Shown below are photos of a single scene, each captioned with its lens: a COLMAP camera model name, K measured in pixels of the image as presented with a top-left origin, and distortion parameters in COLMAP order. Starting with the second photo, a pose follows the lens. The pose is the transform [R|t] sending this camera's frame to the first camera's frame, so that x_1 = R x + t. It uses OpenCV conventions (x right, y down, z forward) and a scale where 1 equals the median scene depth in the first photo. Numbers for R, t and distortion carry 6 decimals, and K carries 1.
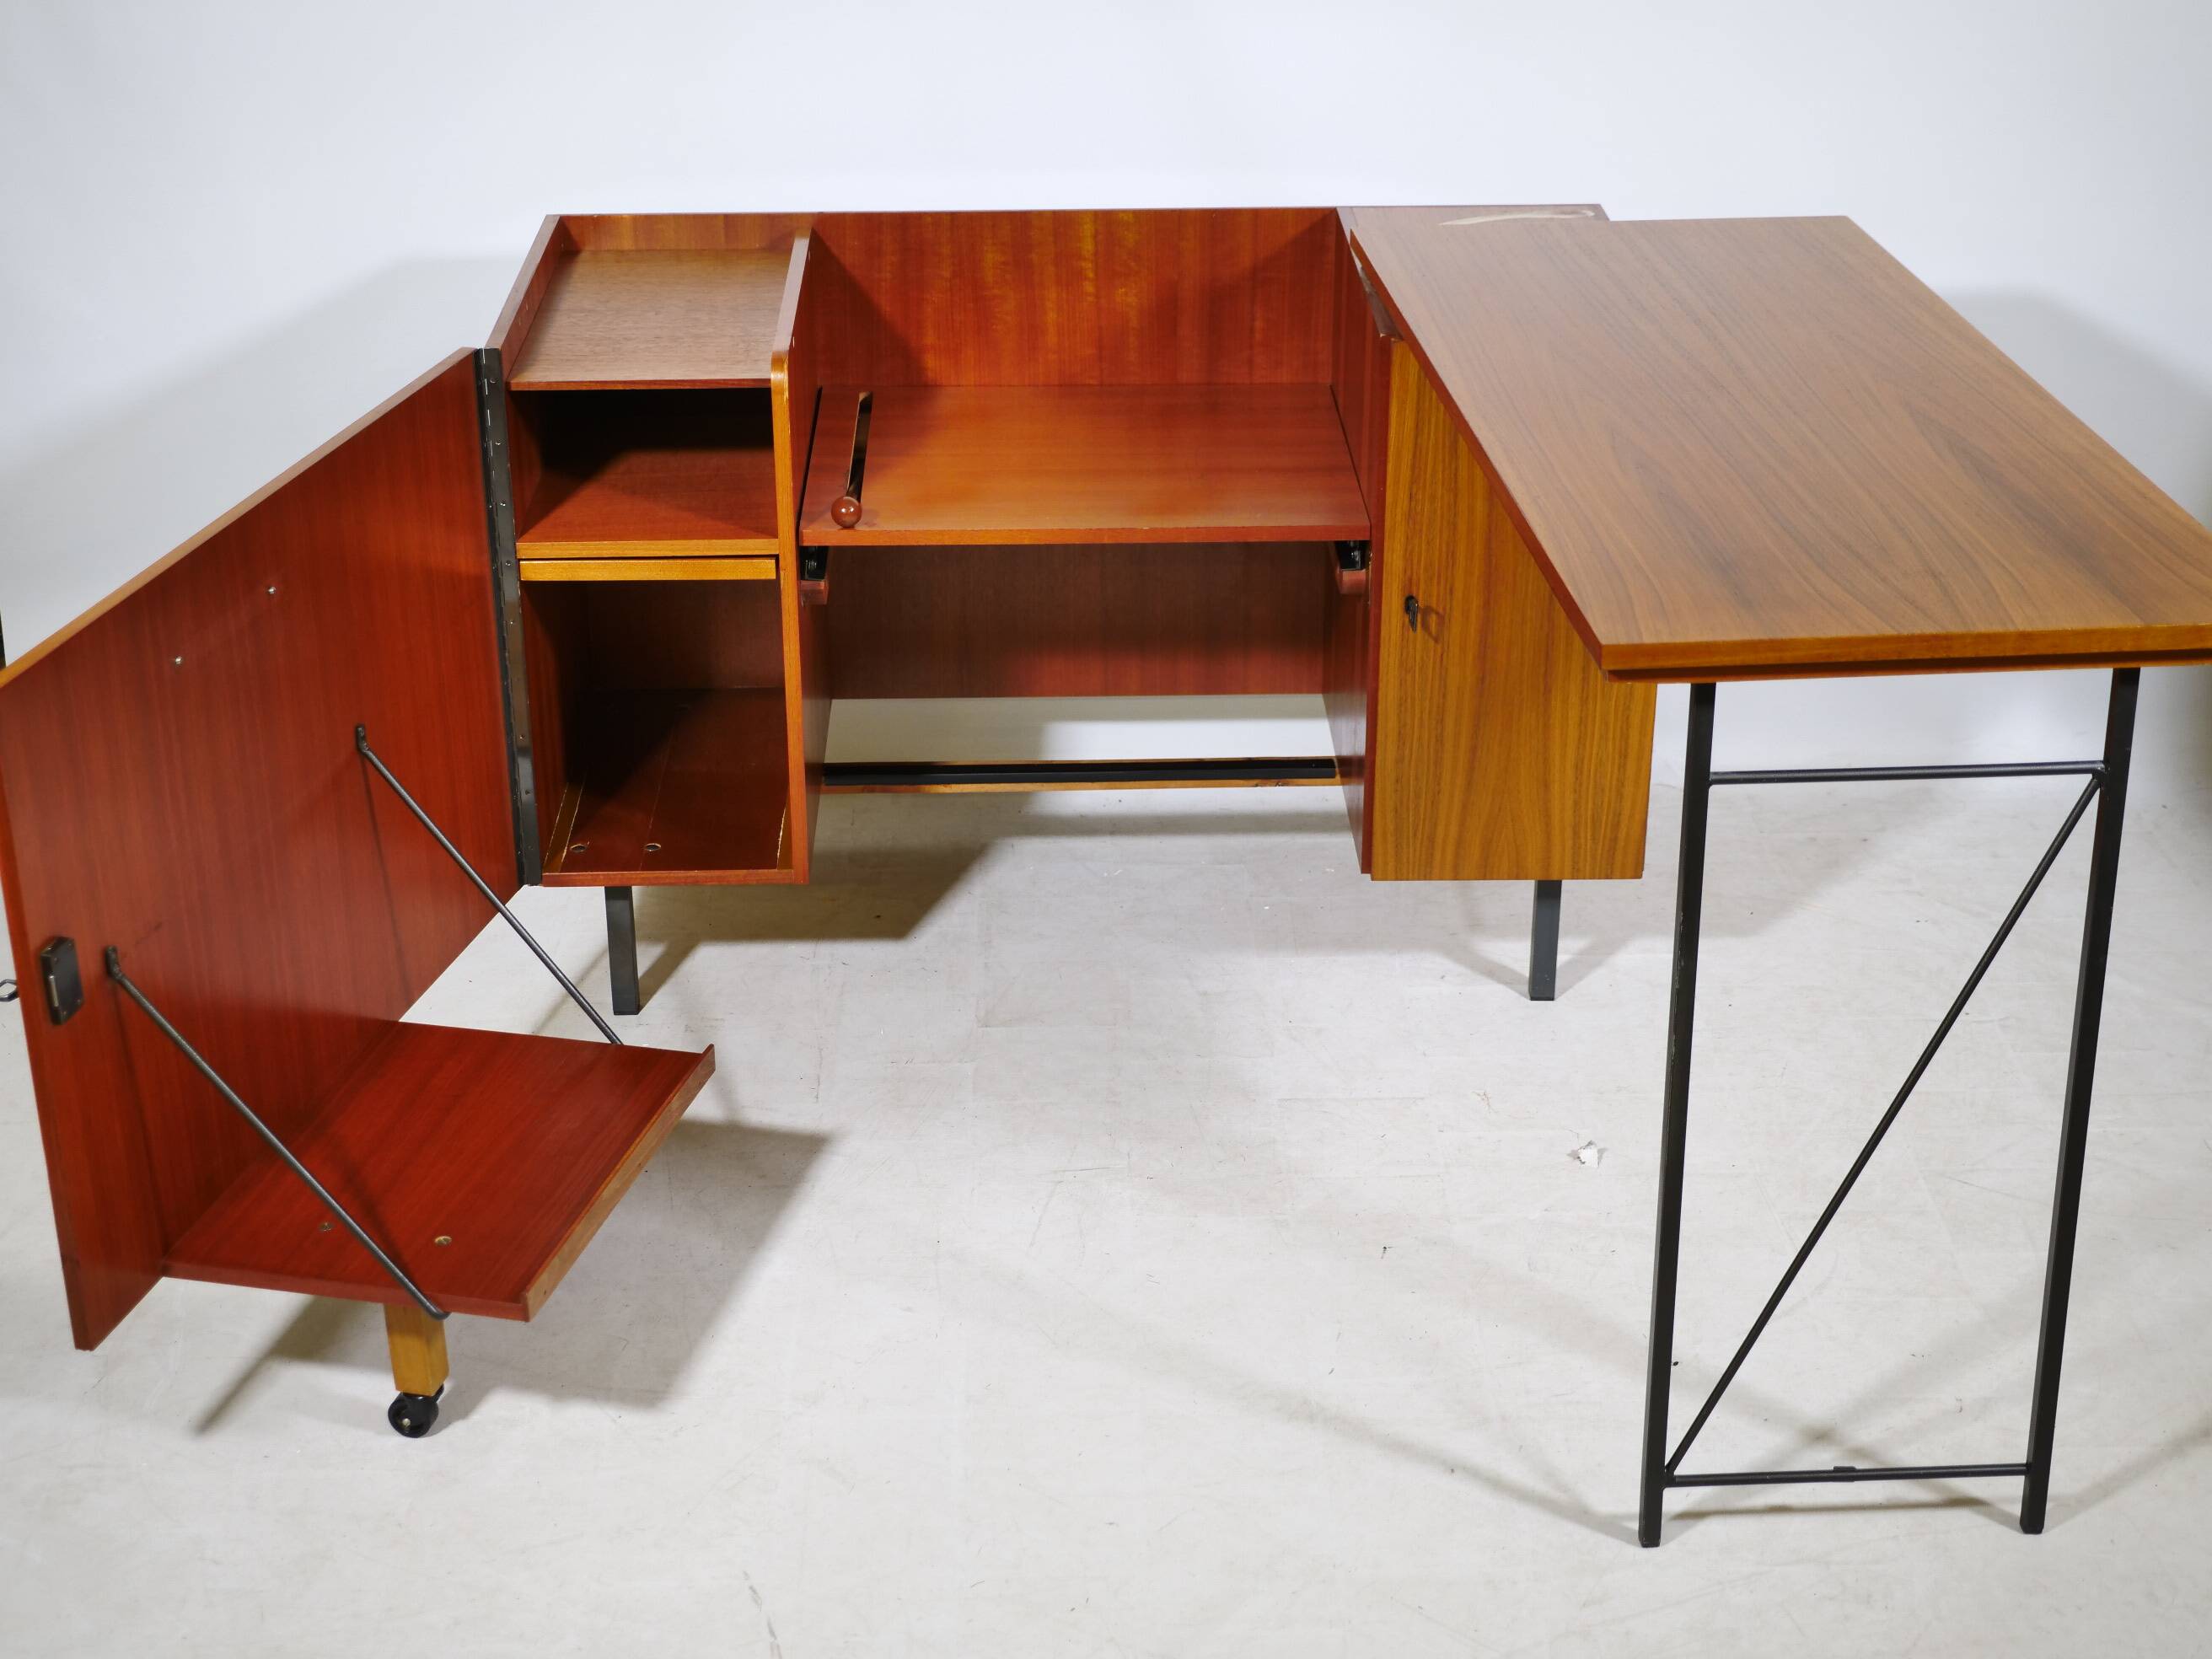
lens RADIAL K [[3335.4, 0, 1100.2], [0, 3335.4, 826.4], [0, 0, 1]] dist [0.000942, 0.137073]
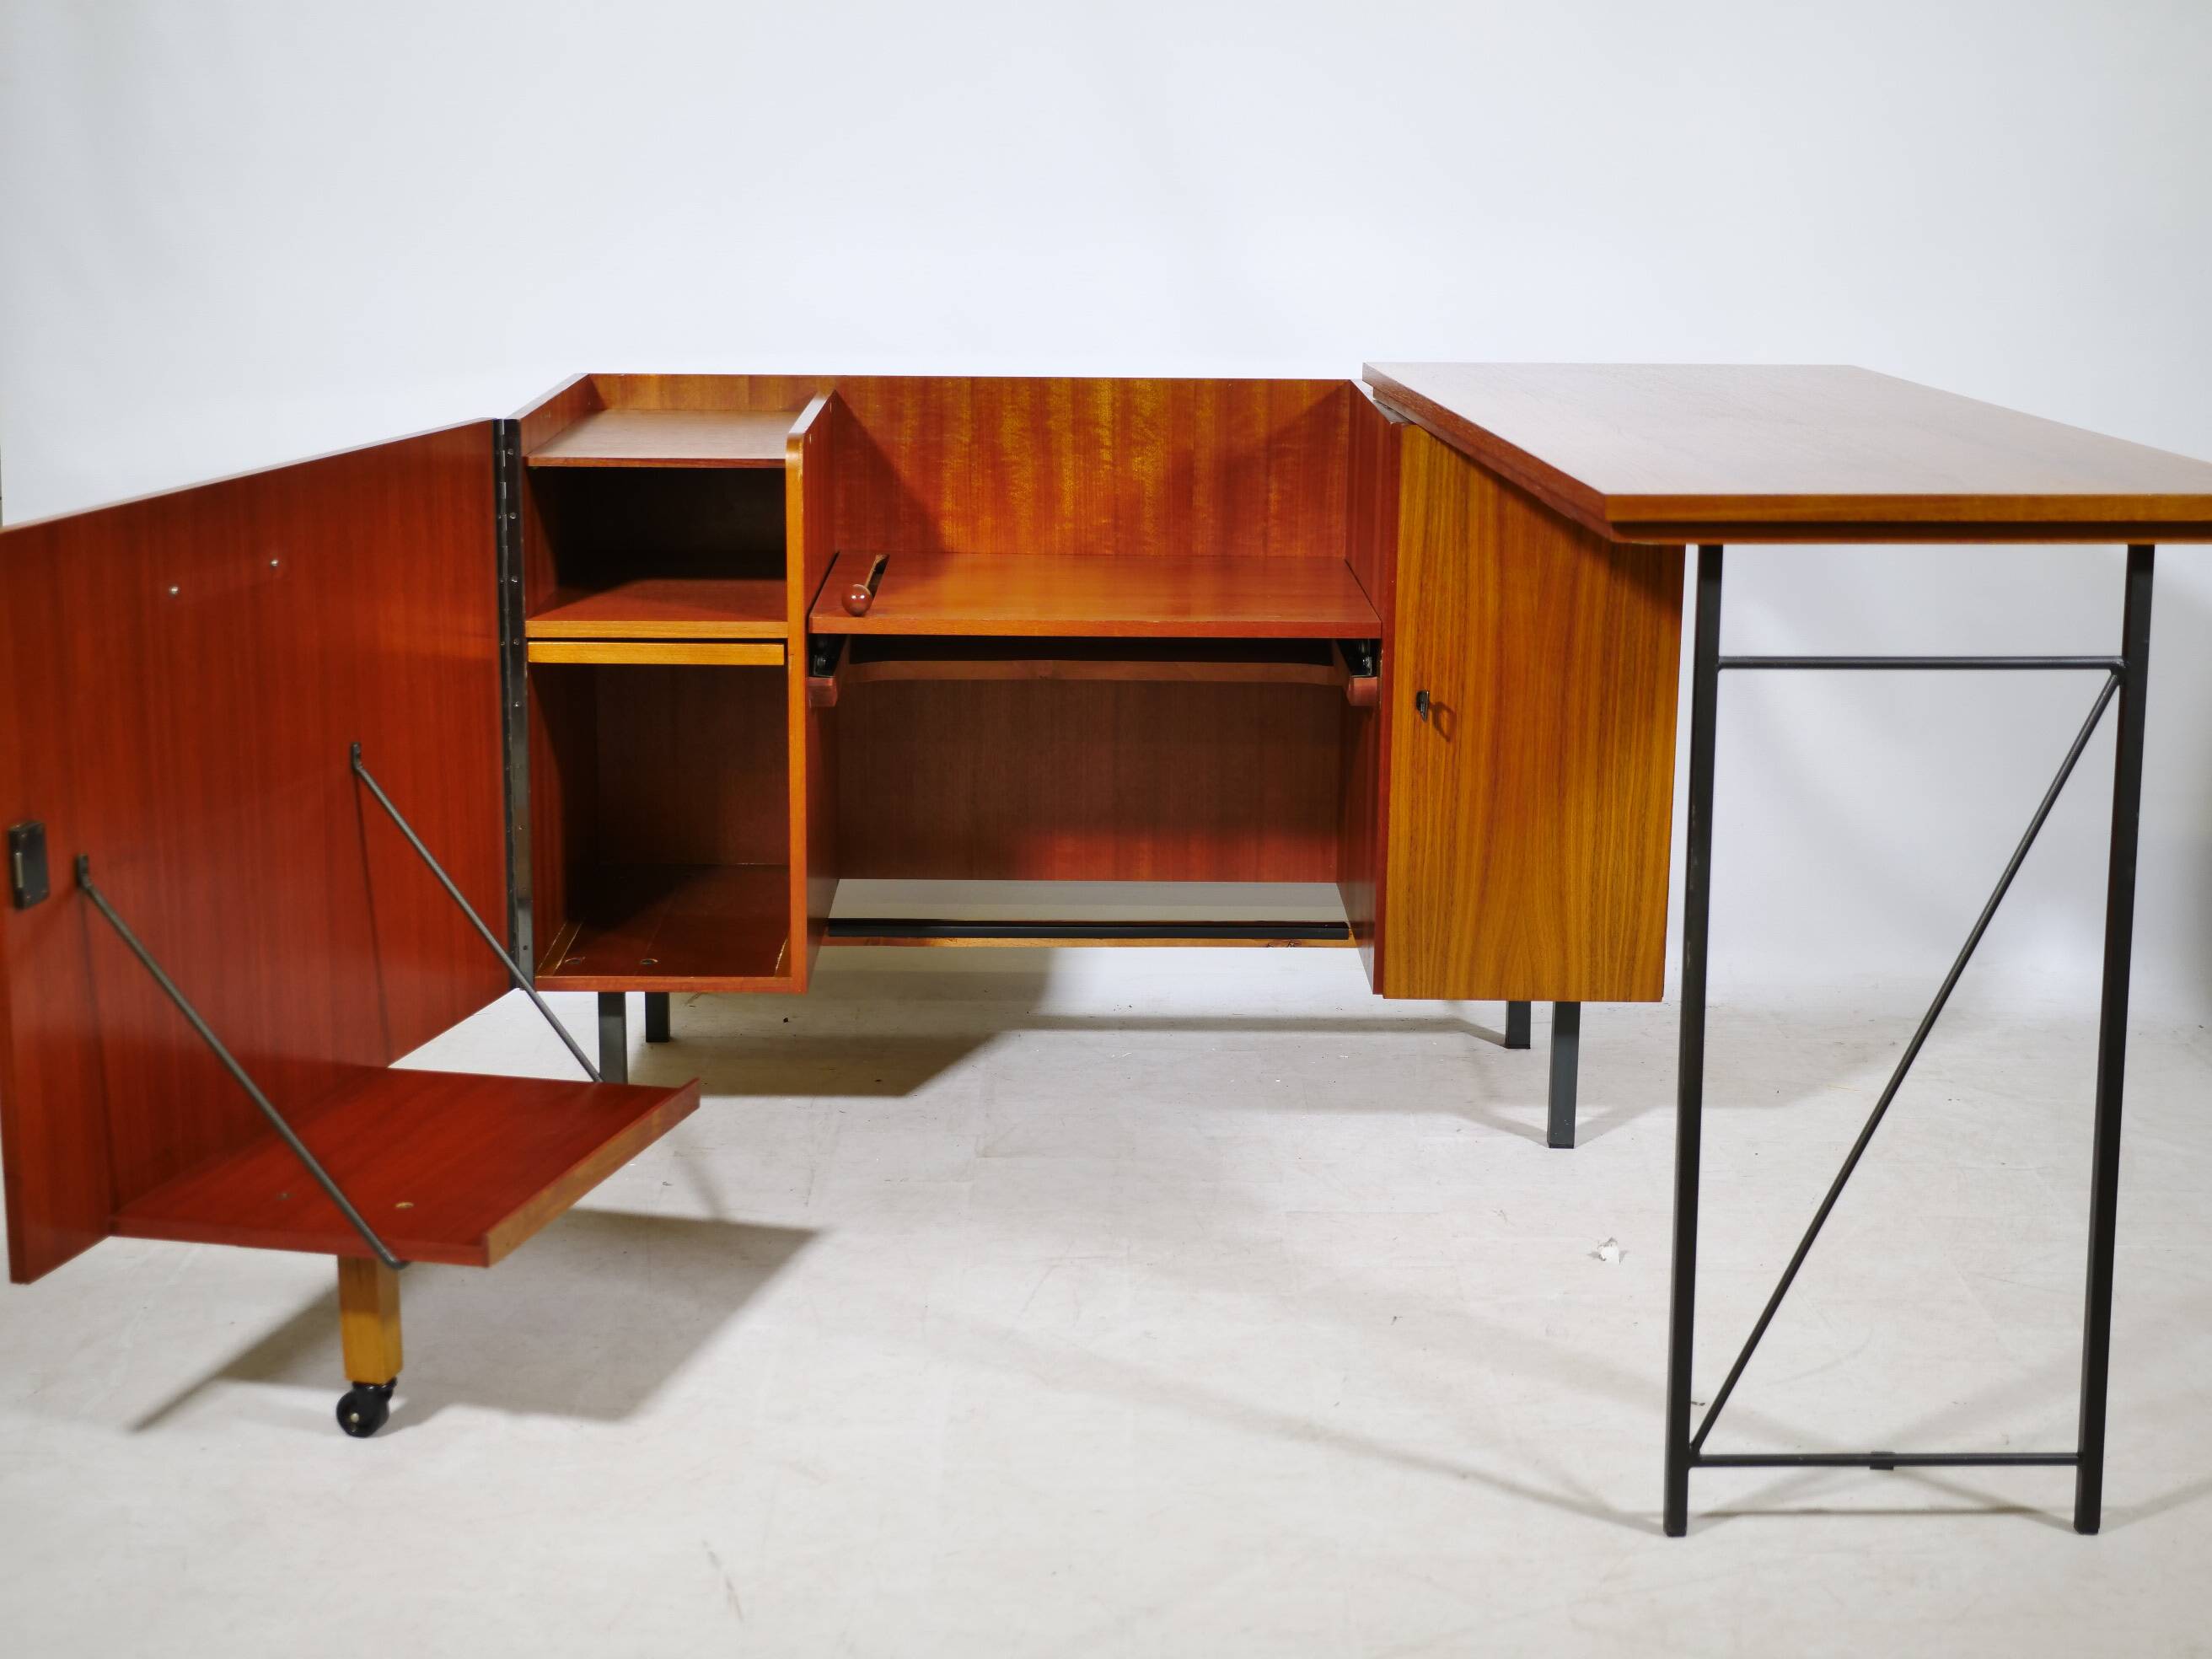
lens RADIAL K [[3335.4, 0, 1100.2], [0, 3335.4, 826.4], [0, 0, 1]] dist [0.000942, 0.137073]
pose [[0.999801, 0.015605, -0.012434, 0.010111], [-0.017906, 0.976642, -0.214124, 0.180370], [0.008802, 0.214304, 0.976727, 0.037493]]
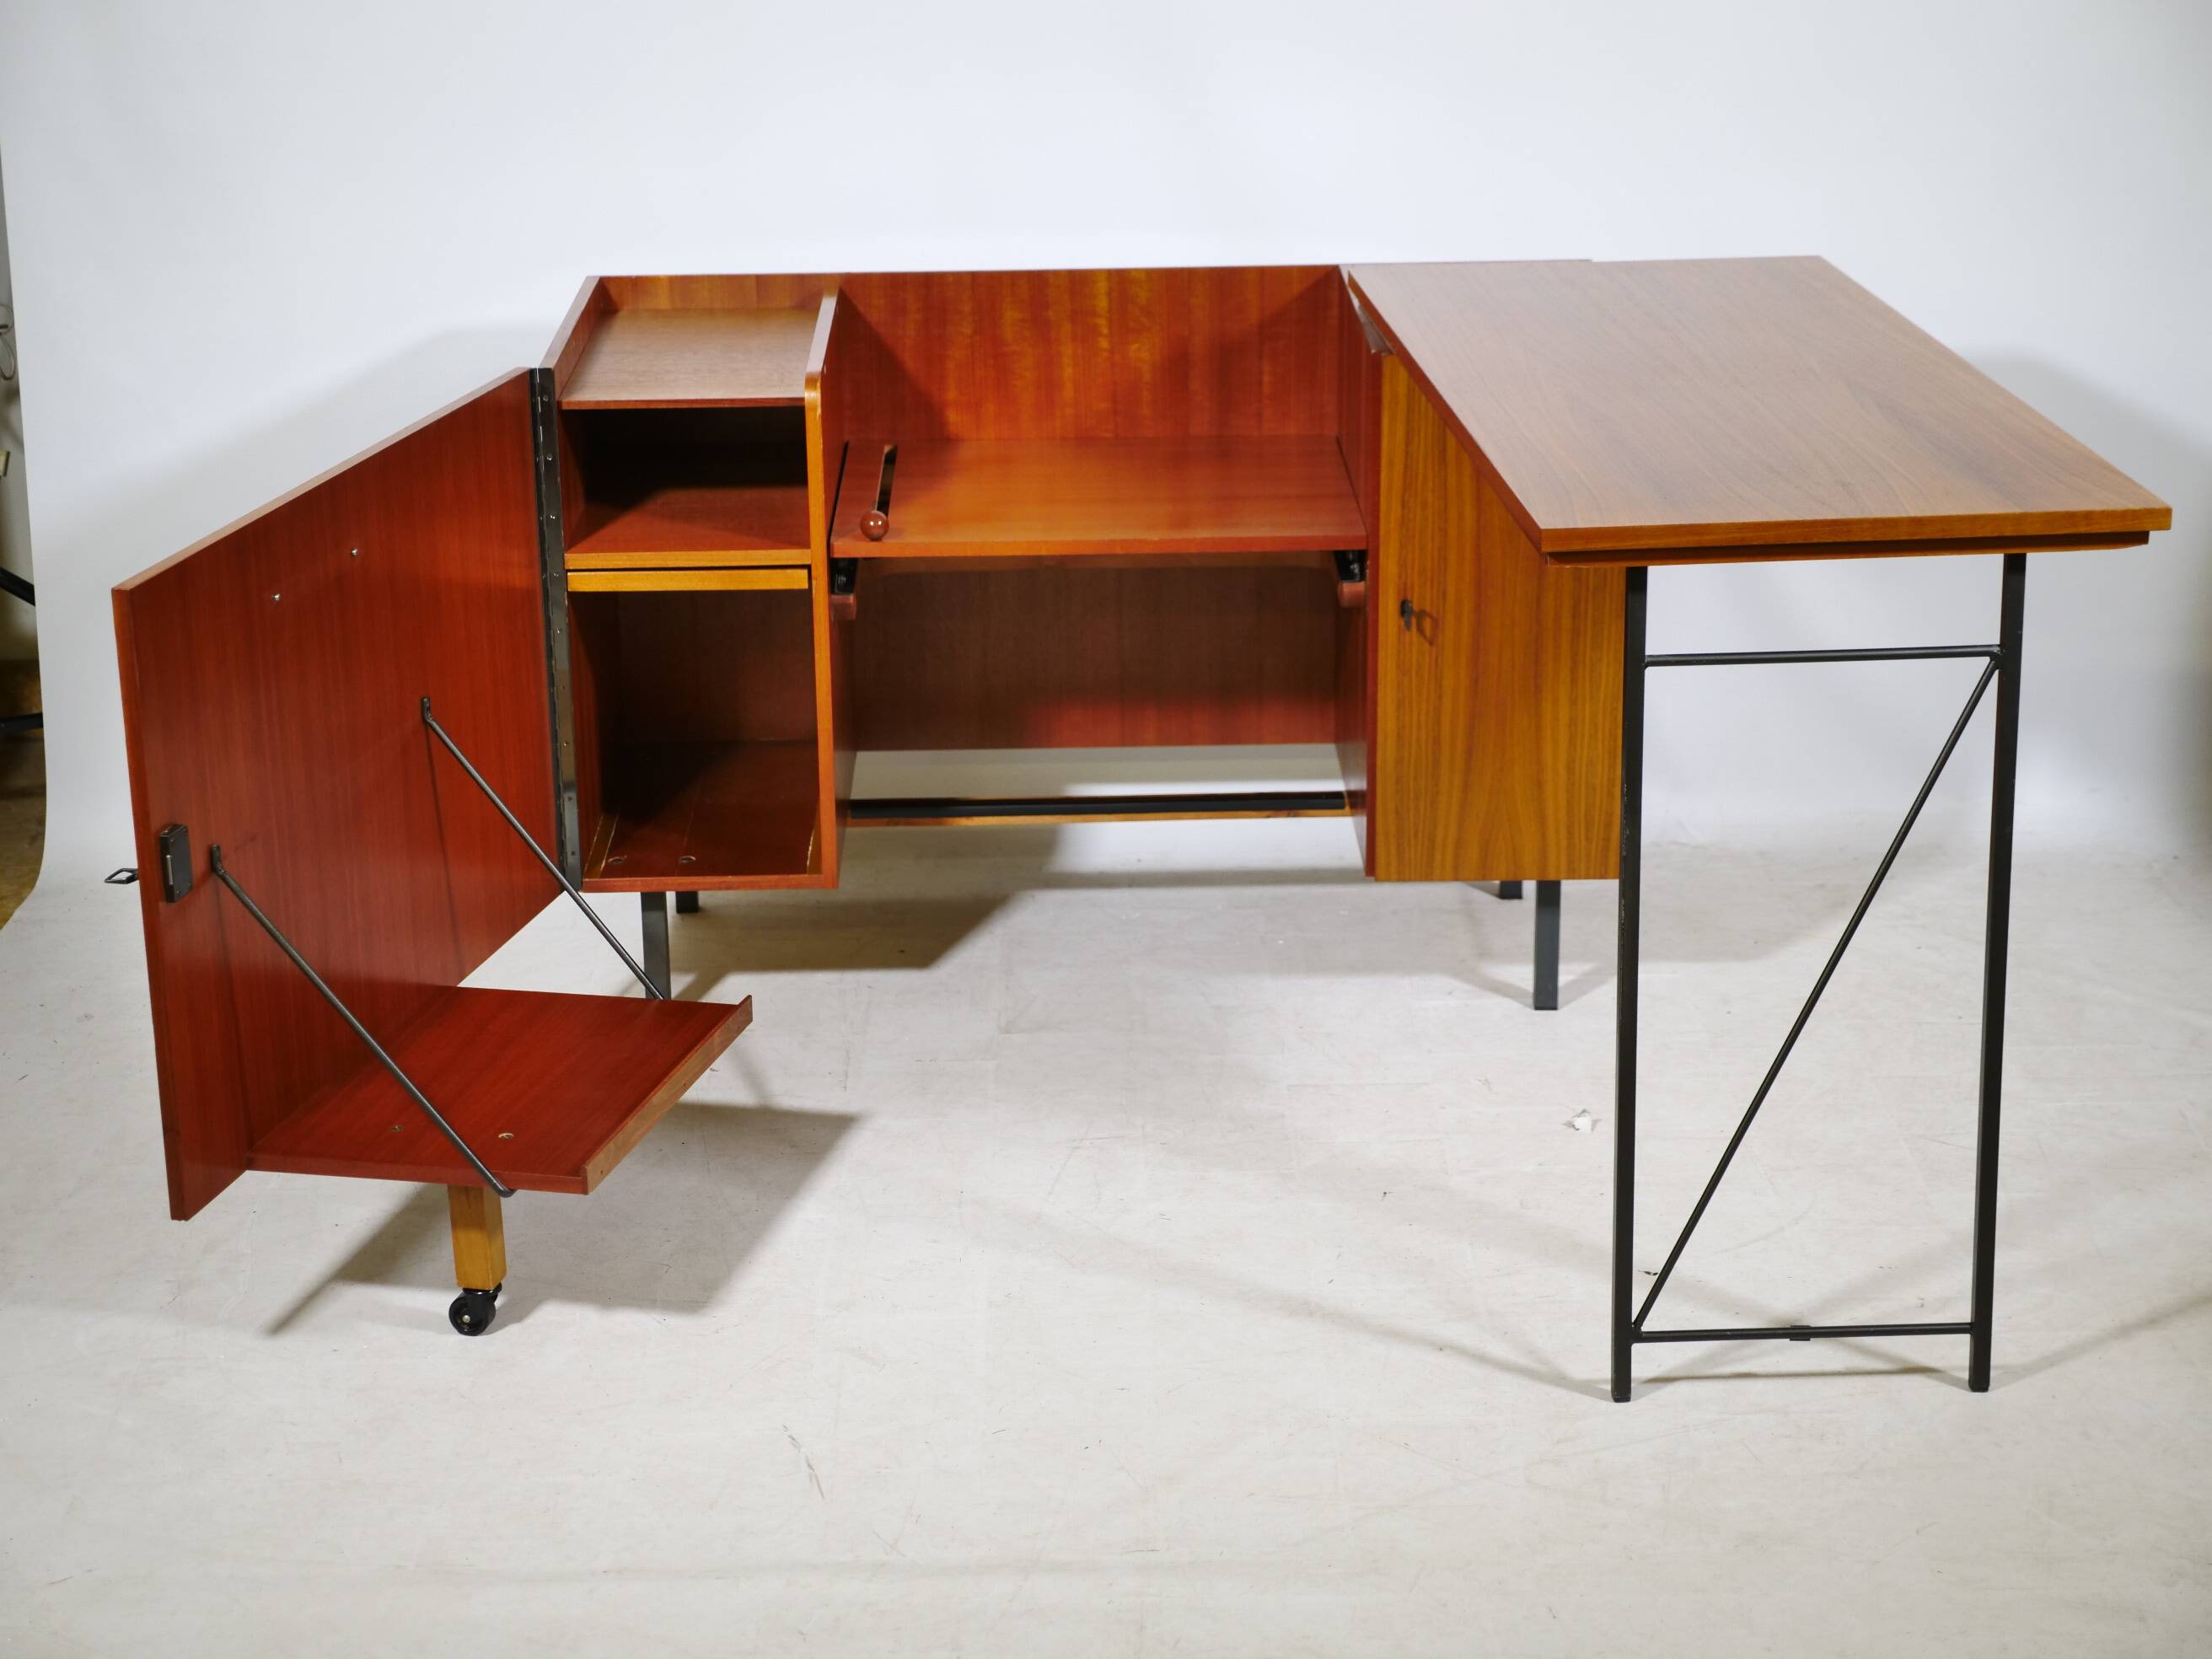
lens RADIAL K [[3975.9, 0, 1101.9], [0, 3975.9, 819.3], [0, 0, 1]] dist [0.111918, 0.096508]
pose [[0.999913, -0.006731, -0.011303, 0.010046], [0.005418, 0.993646, -0.112417, 0.138936], [0.011988, 0.112346, 0.993597, -0.245887]]
